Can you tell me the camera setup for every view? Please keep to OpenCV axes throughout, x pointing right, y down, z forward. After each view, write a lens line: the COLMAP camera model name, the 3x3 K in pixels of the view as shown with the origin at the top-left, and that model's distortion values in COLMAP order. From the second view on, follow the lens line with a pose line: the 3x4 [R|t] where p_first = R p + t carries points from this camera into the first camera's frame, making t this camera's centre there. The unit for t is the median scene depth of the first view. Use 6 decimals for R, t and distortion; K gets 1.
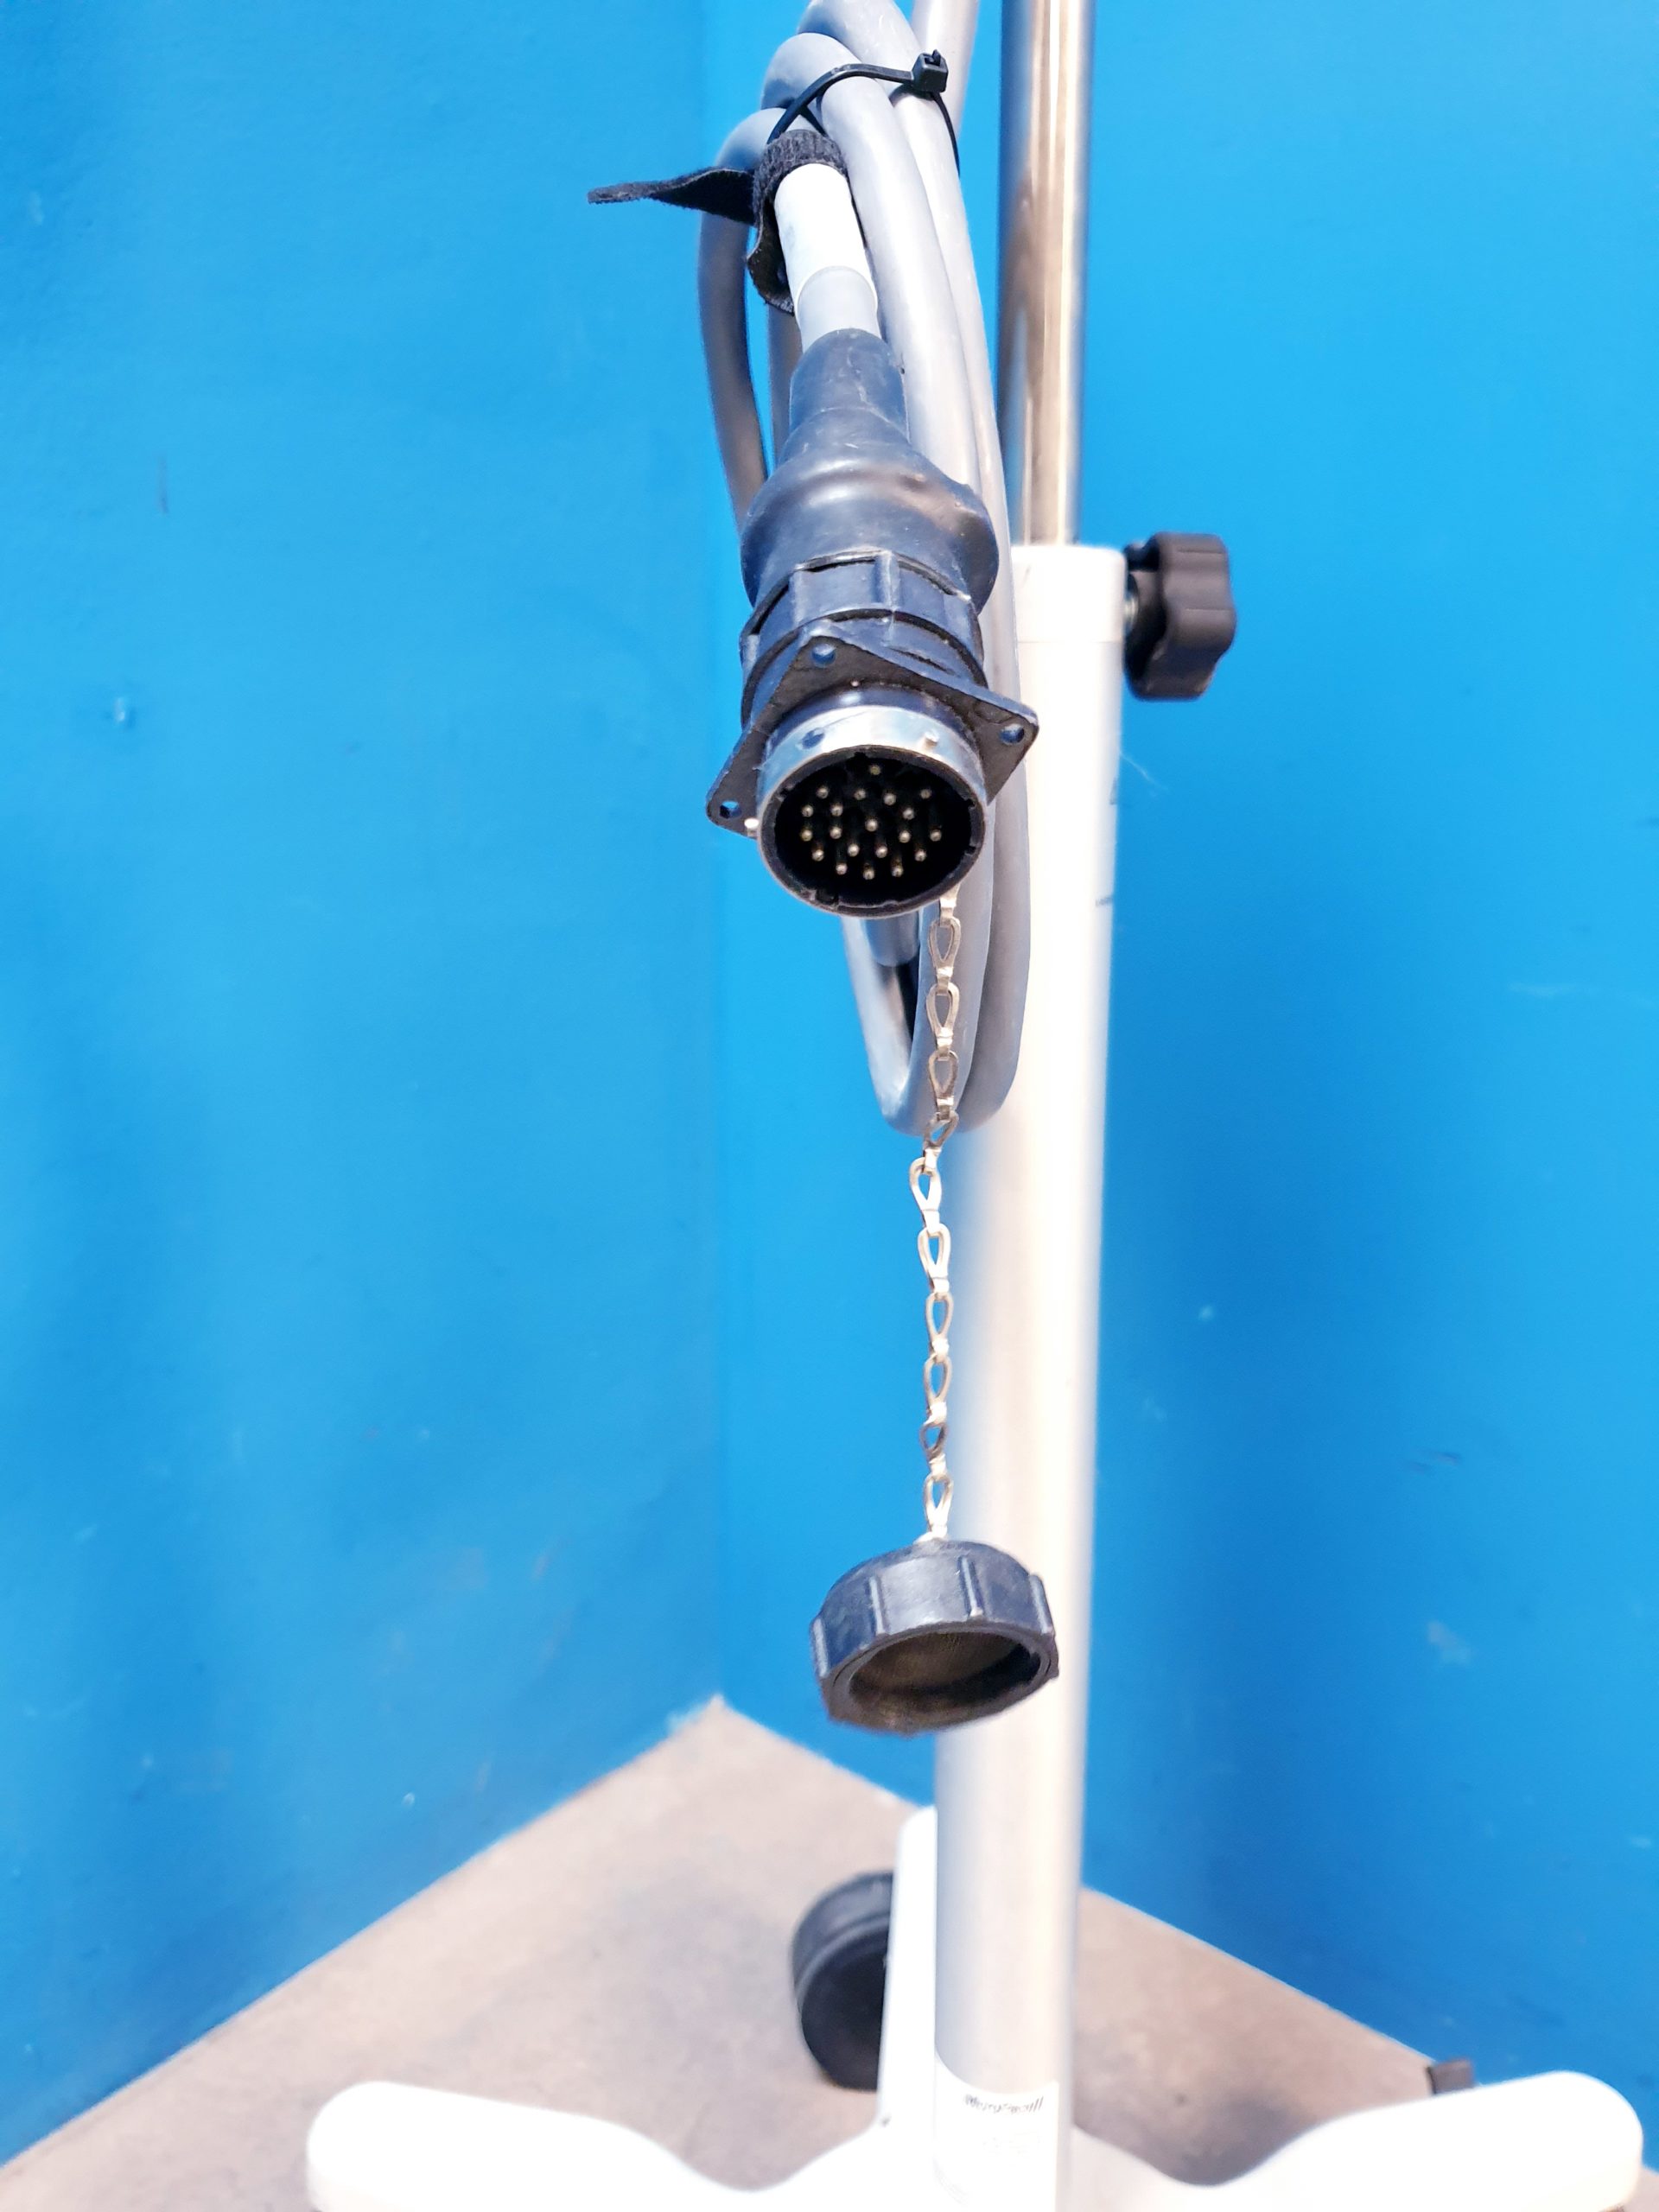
lens RADIAL K [[1742.2, 0, 836.5], [0, 1742.2, 1106.4], [0, 0, 1]] dist [-0.003893, 0.023625]
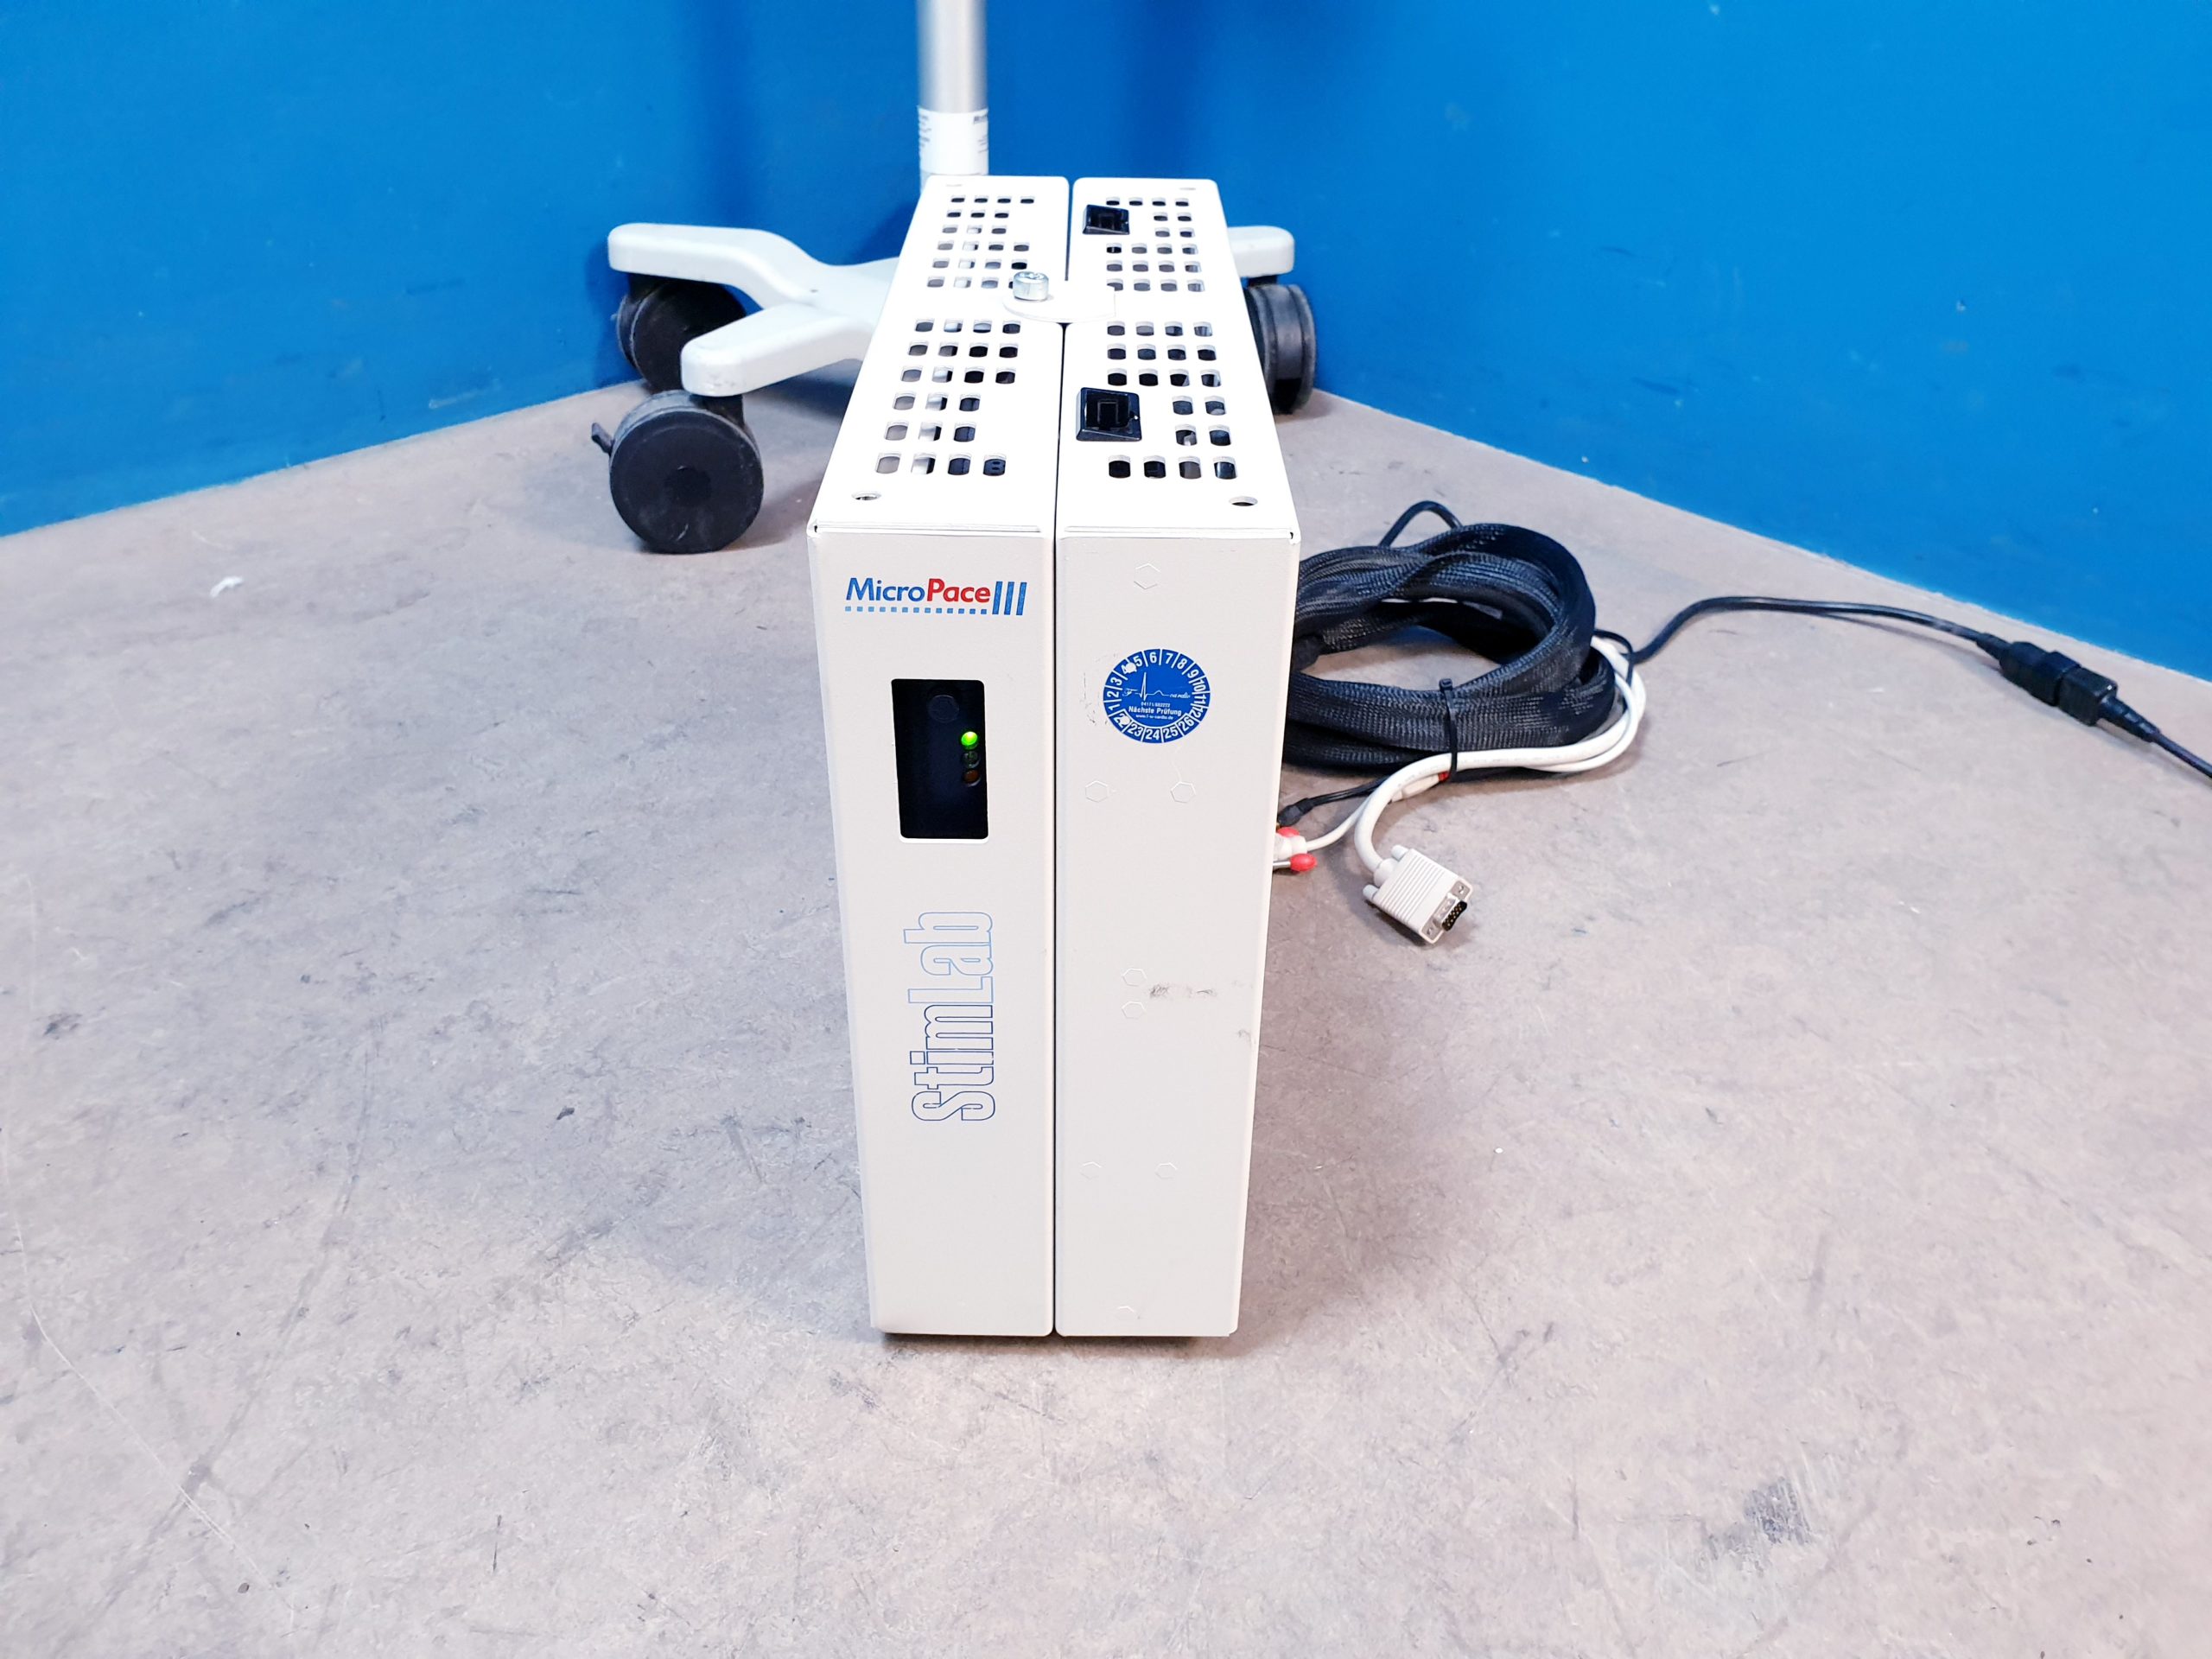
lens RADIAL K [[1742.2, 0, 1106.1], [0, 1742.2, 846.2], [0, 0, 1]] dist [-0.003893, 0.023625]
pose [[0.994607, 0.071655, -0.074981, 0.210365], [-0.042903, 0.942459, 0.331558, 0.425098], [0.094425, -0.326553, 0.940450, -0.657895]]
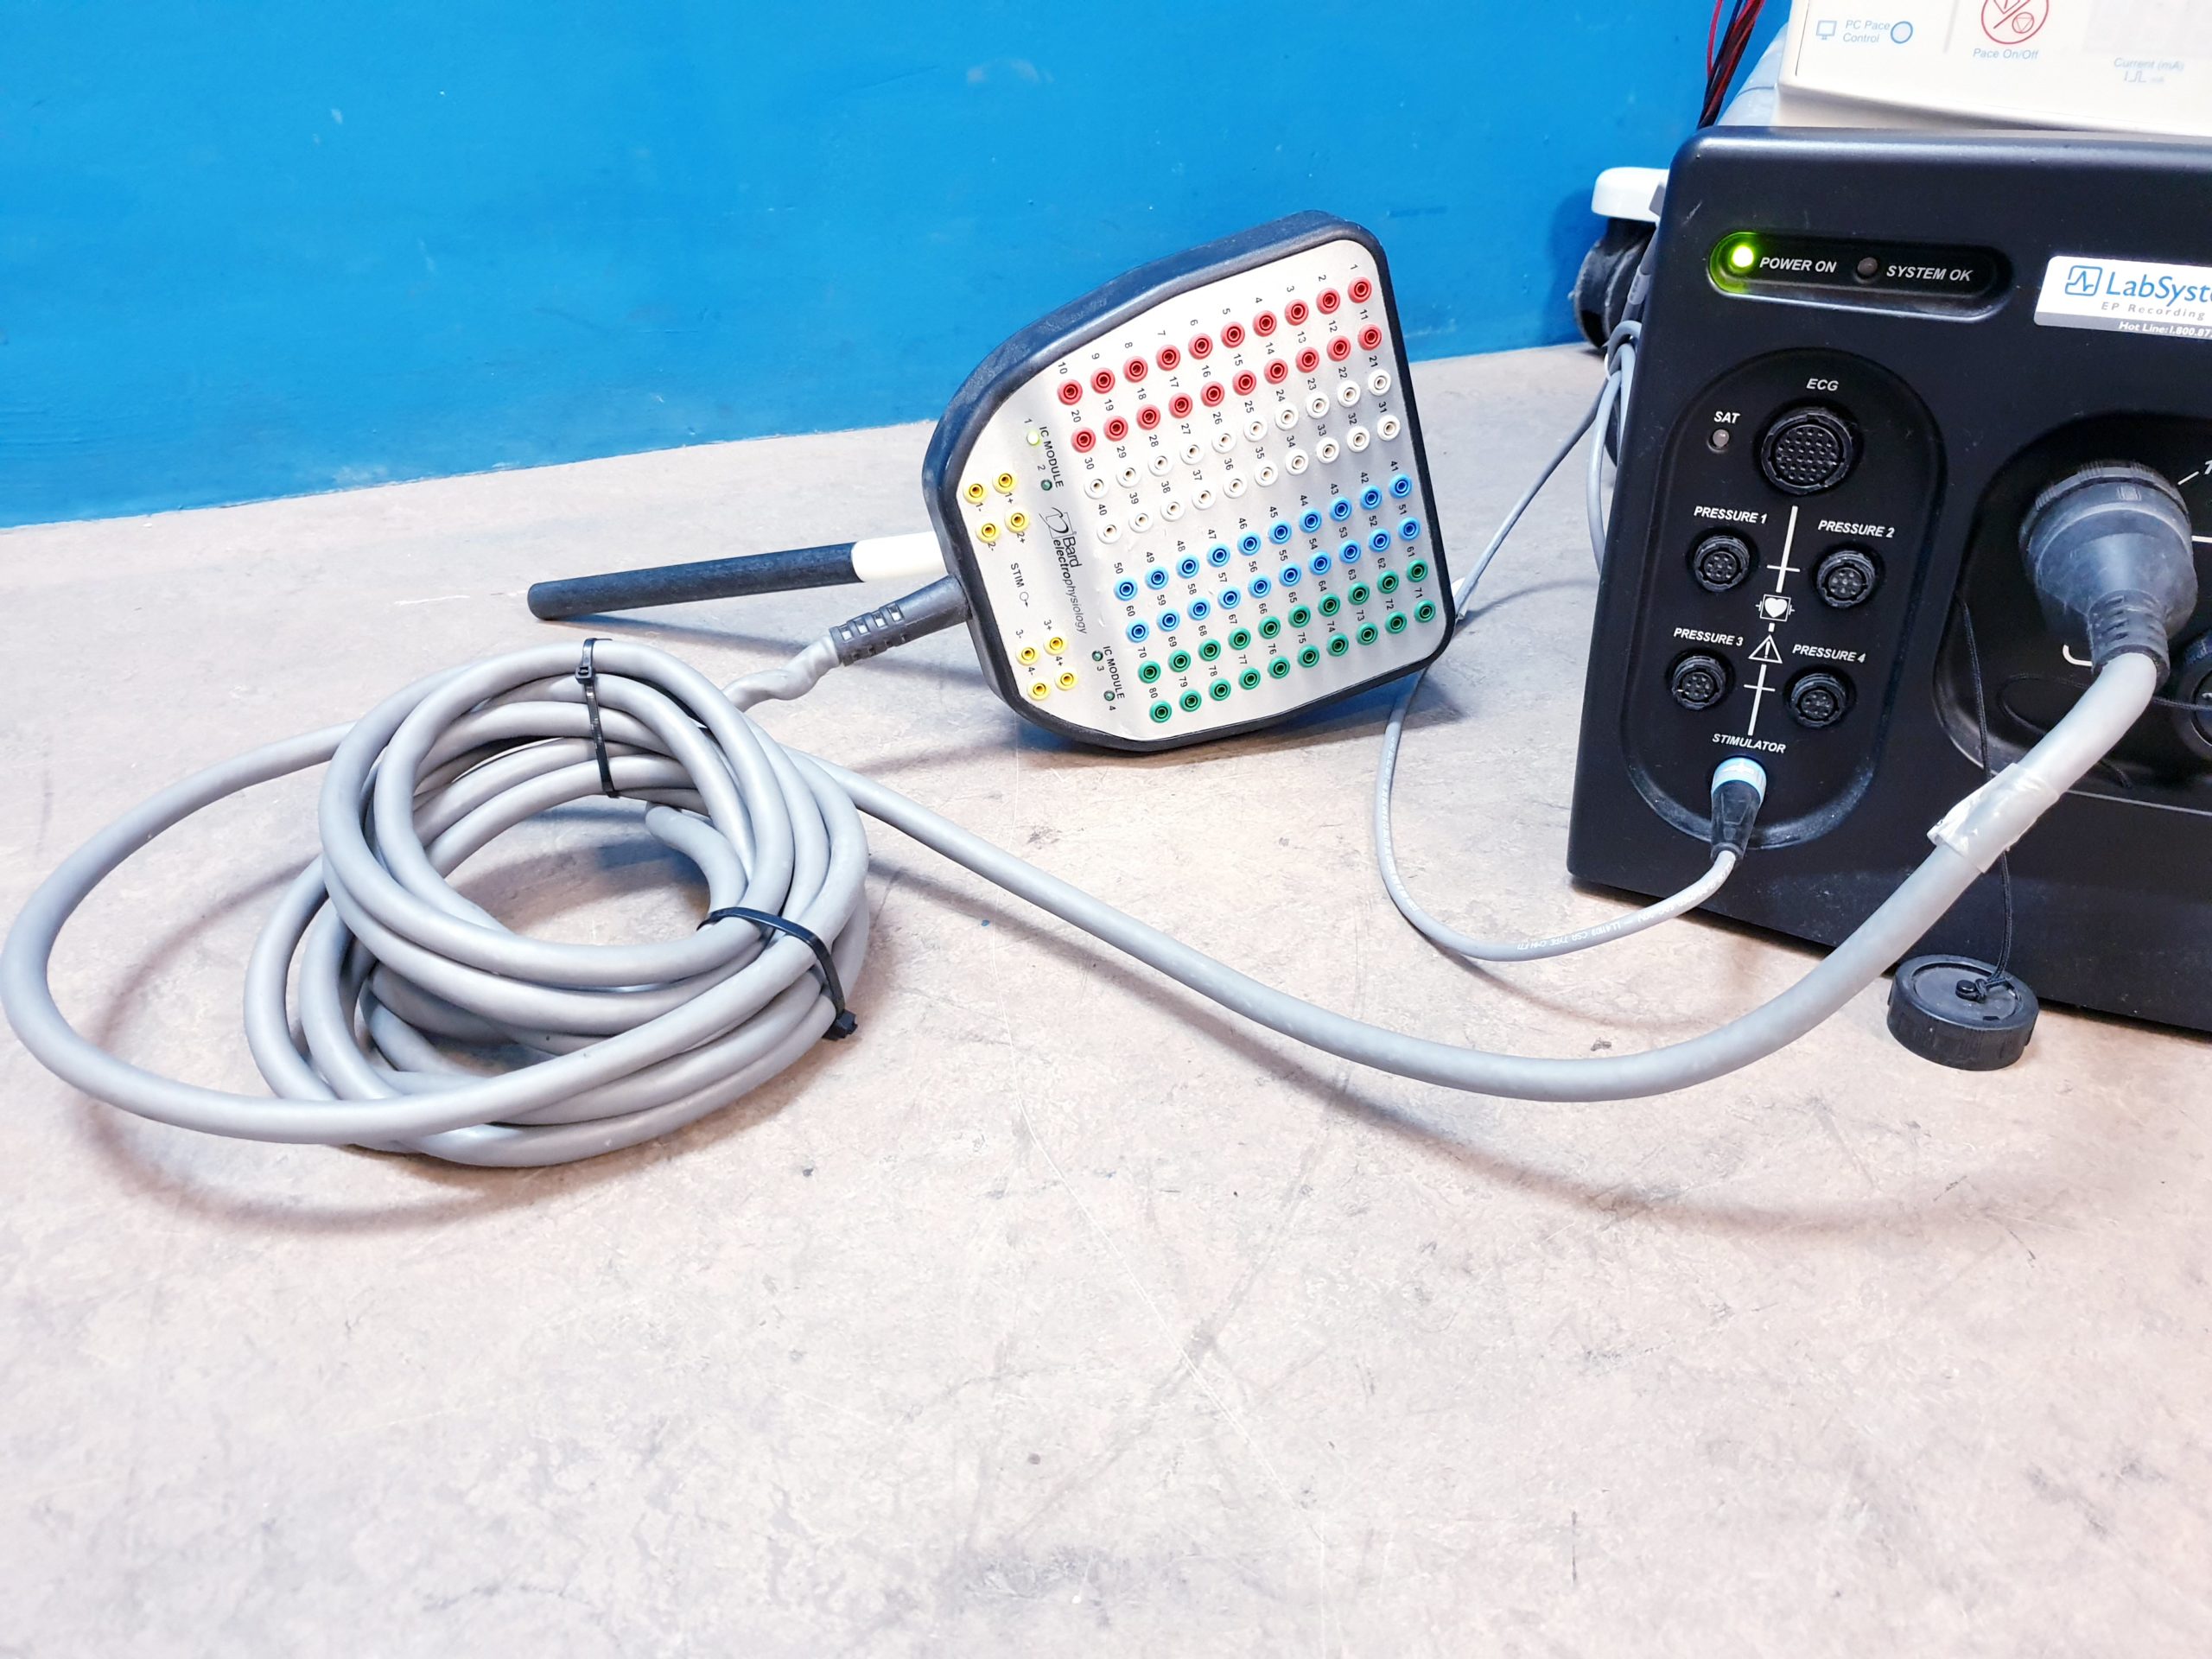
lens RADIAL K [[1742.2, 0, 1088.8], [0, 1742.2, 832.3], [0, 0, 1]] dist [-0.003893, 0.023625]
pose [[0.862756, 0.240157, -0.444946, 0.007691], [-0.107437, 0.946978, 0.302805, 0.573699], [0.494074, -0.213443, 0.842812, -0.586288]]
